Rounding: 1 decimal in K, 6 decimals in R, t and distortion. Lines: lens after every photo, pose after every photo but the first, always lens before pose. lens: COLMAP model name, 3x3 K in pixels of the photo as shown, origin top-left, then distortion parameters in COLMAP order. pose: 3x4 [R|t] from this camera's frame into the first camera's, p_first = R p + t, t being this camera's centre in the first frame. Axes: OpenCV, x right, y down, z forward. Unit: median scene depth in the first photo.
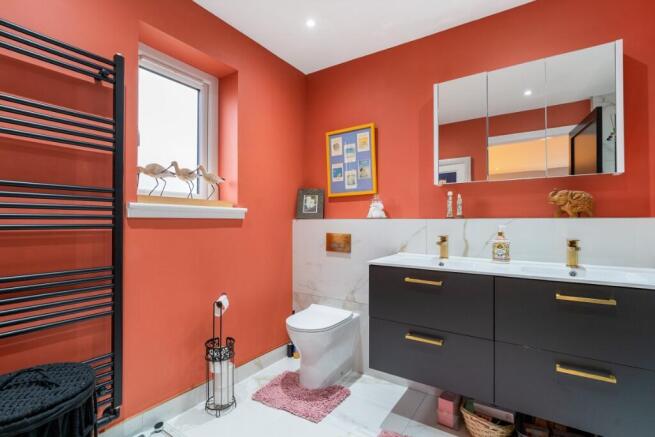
lens RADIAL K [[305.9, 0, 328.3], [0, 305.9, 218.8], [0, 0, 1]] dist [-0.001174, -0.000320]
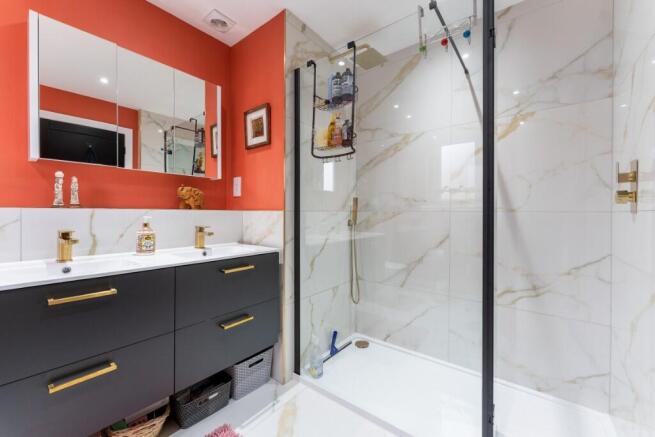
lens RADIAL K [[264.2, 0, 328.2], [0, 264.2, 217.7], [0, 0, 1]] dist [-0.003545, -0.000050]
pose [[0.097653, -0.011974, 0.995148, -0.213033], [-0.008792, 0.999878, 0.012894, 0.010461], [-0.995182, -0.010009, 0.097536, 0.341169]]
